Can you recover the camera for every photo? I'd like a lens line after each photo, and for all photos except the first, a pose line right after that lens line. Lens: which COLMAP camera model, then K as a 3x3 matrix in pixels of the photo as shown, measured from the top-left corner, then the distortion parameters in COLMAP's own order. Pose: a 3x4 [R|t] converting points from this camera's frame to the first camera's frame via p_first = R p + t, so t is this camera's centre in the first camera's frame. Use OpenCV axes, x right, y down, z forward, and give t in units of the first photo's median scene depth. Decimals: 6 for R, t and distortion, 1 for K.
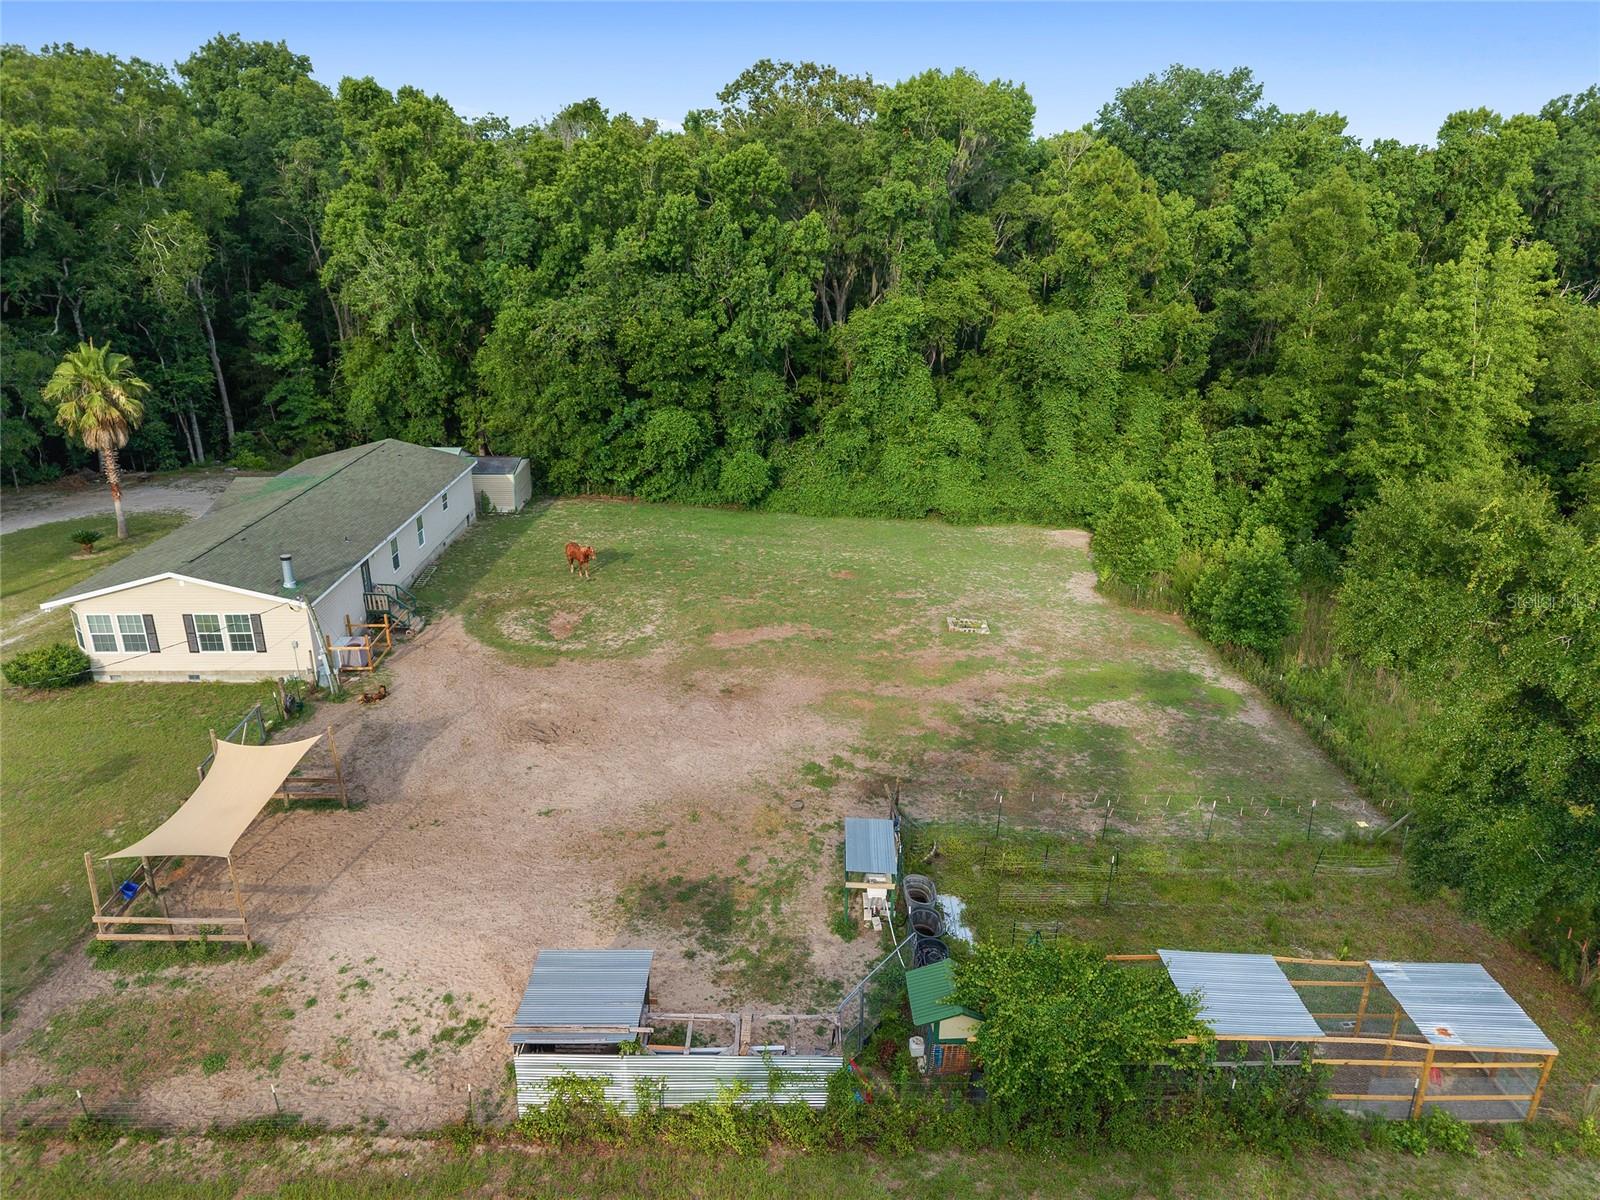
lens RADIAL K [[1065.1, 0, 787.9], [0, 1065.1, 594.4], [0, 0, 1]] dist [0.032966, -0.023877]
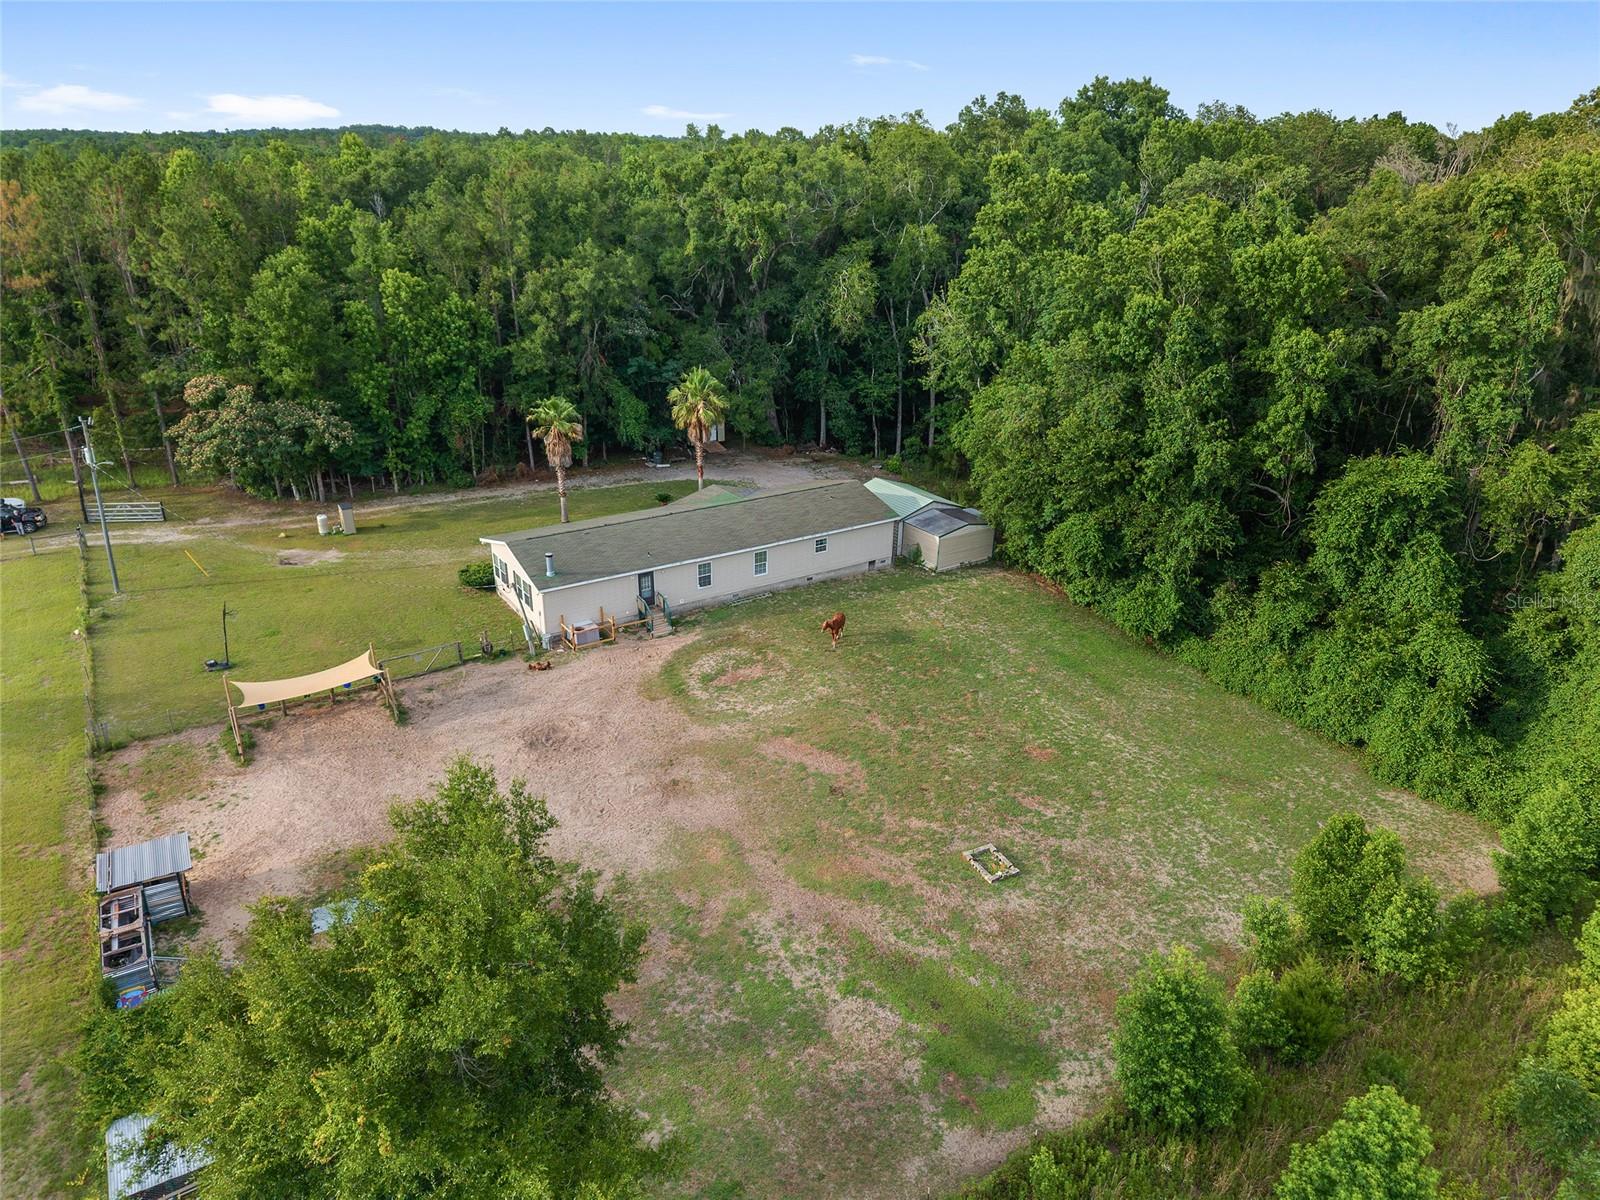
lens RADIAL K [[1065.1, 0, 788.3], [0, 1065.1, 594.4], [0, 0, 1]] dist [0.032966, -0.023877]
pose [[0.519952, 0.331657, -0.787180, 0.861484], [-0.292719, 0.934929, 0.200559, -0.371540], [0.802474, 0.126142, 0.583201, 0.429310]]
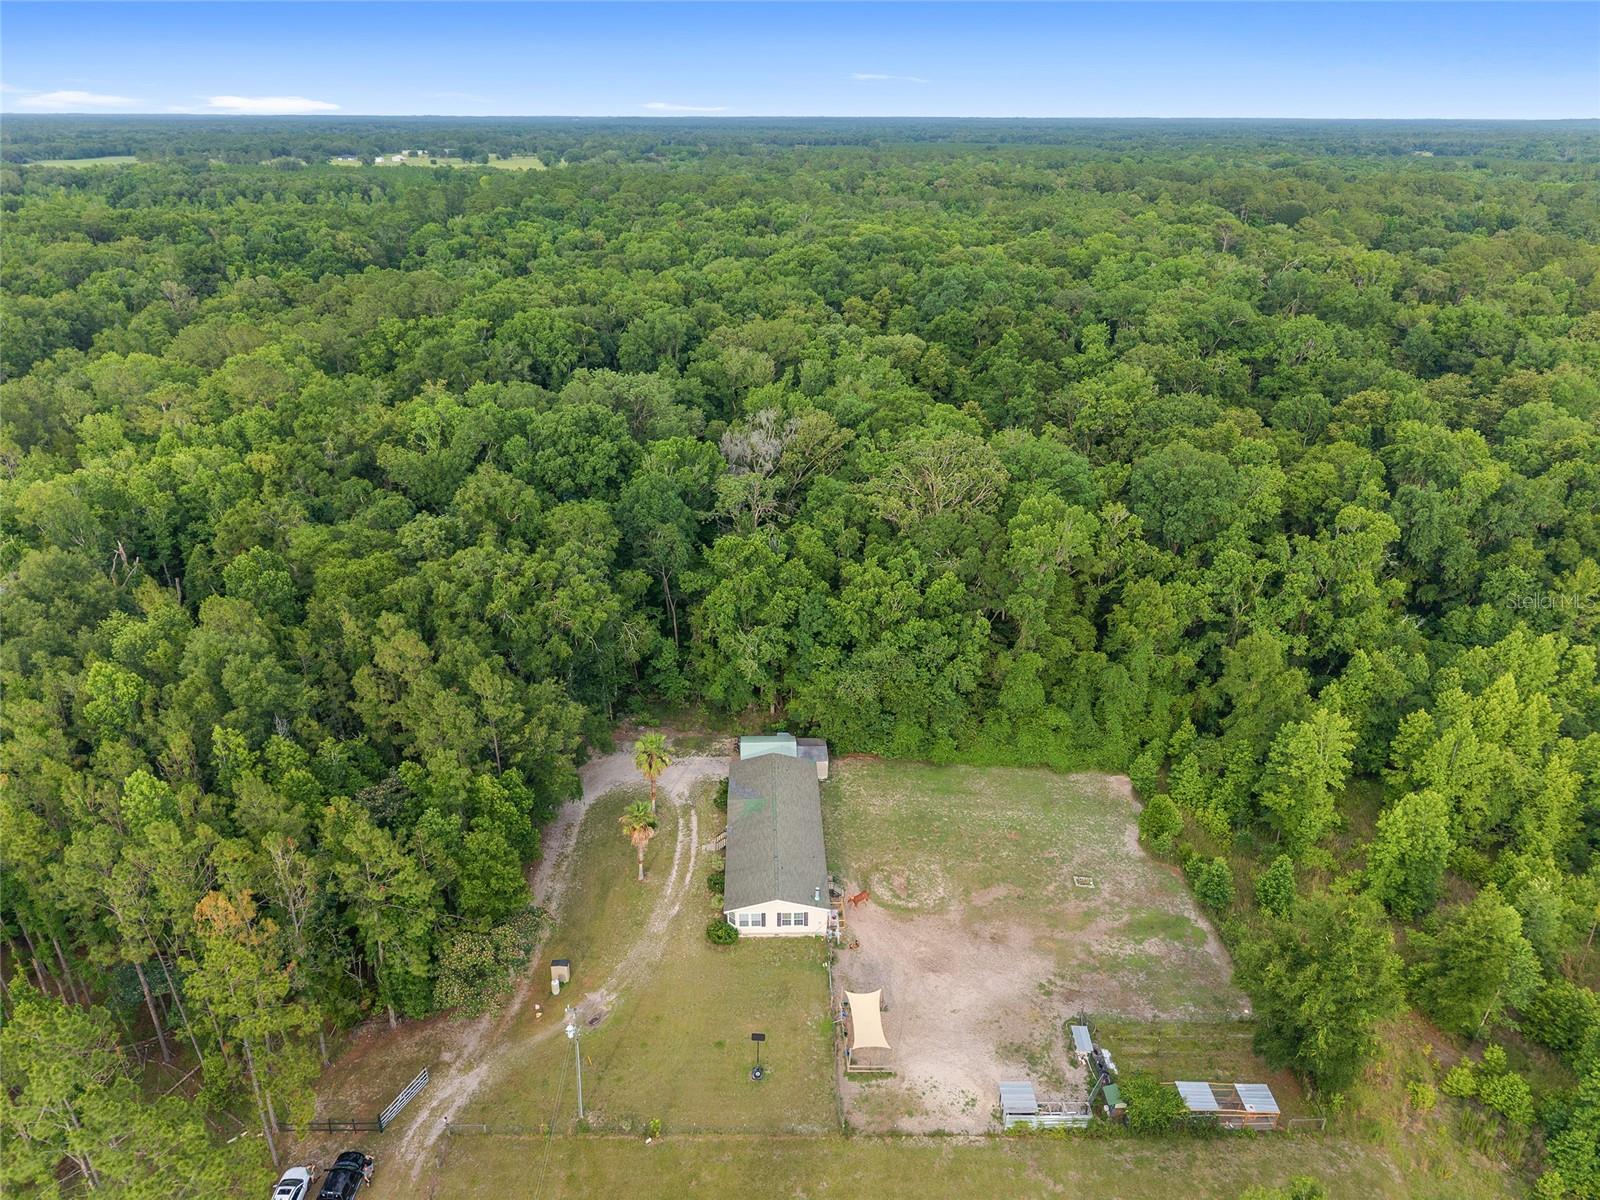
lens RADIAL K [[1065.1, 0, 805.8], [0, 1065.1, 597.3], [0, 0, 1]] dist [0.032966, -0.023877]
pose [[0.999771, 0.001046, 0.021358, -0.550318], [-0.002567, 0.997452, 0.071294, -0.875226], [-0.021229, -0.071332, 0.997227, -1.385327]]
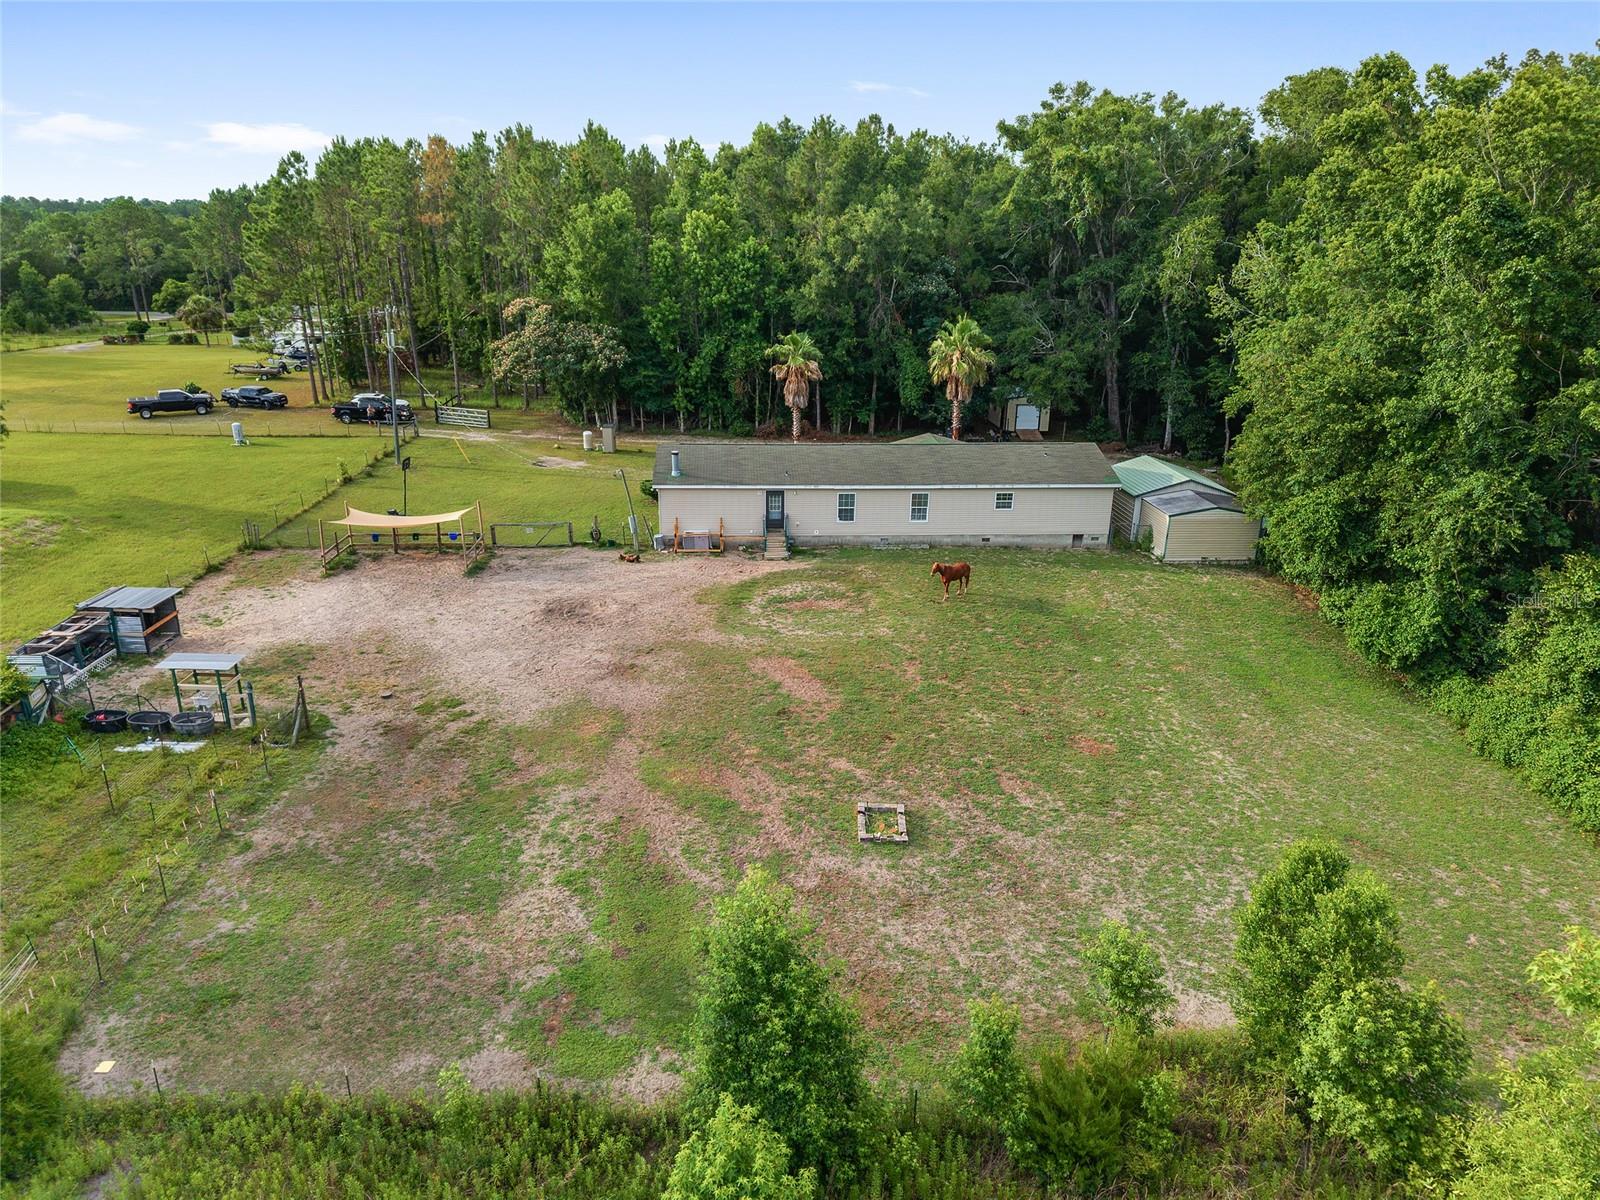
lens RADIAL K [[1065.1, 0, 796.0], [0, 1065.1, 599.3], [0, 0, 1]] dist [0.032966, -0.023877]
pose [[0.028845, 0.324230, -0.945539, 0.916761], [-0.342668, 0.891820, 0.295356, -0.330230], [0.939014, 0.315486, 0.136827, 1.028041]]
